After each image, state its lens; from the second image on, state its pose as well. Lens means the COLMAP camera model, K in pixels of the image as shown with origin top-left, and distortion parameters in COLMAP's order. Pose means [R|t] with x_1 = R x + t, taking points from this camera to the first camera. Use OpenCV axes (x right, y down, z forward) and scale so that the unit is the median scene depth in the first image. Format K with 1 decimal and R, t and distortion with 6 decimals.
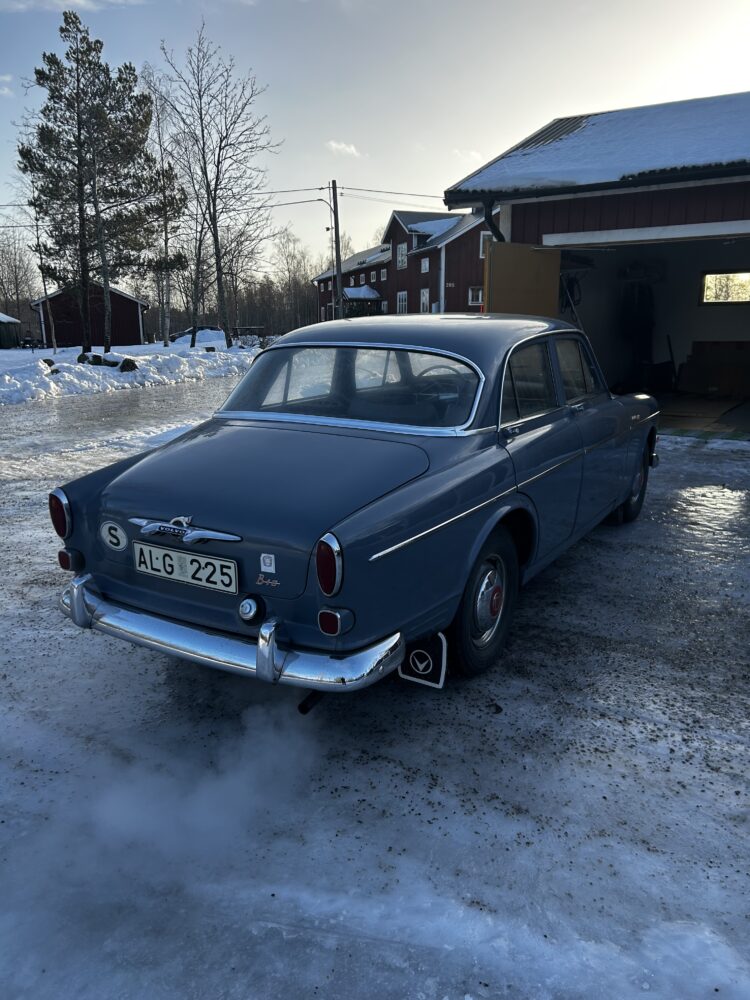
lens RADIAL K [[766.9, 0, 375.5], [0, 766.9, 505.2], [0, 0, 1]] dist [0.011901, 0.010518]
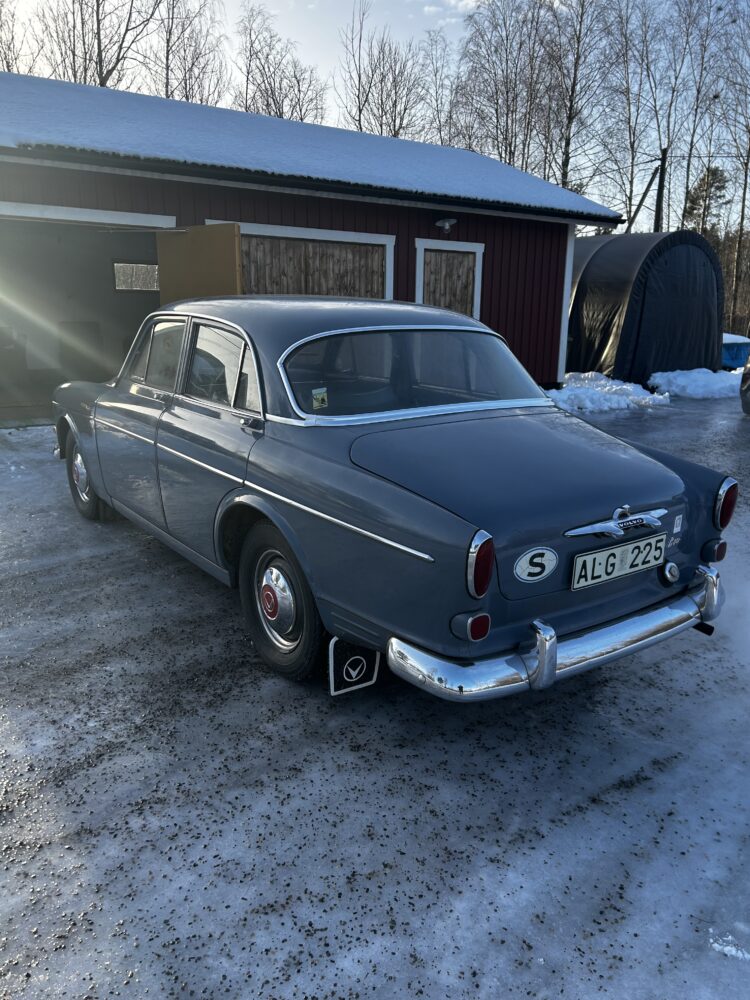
lens RADIAL K [[766.9, 0, 375.7], [0, 766.9, 494.5], [0, 0, 1]] dist [0.011901, 0.010518]
pose [[0.349011, -0.197739, 0.916019, -1.203021], [0.192928, 0.971707, 0.136253, -0.187366], [-0.917044, 0.129172, 0.377286, 0.893661]]
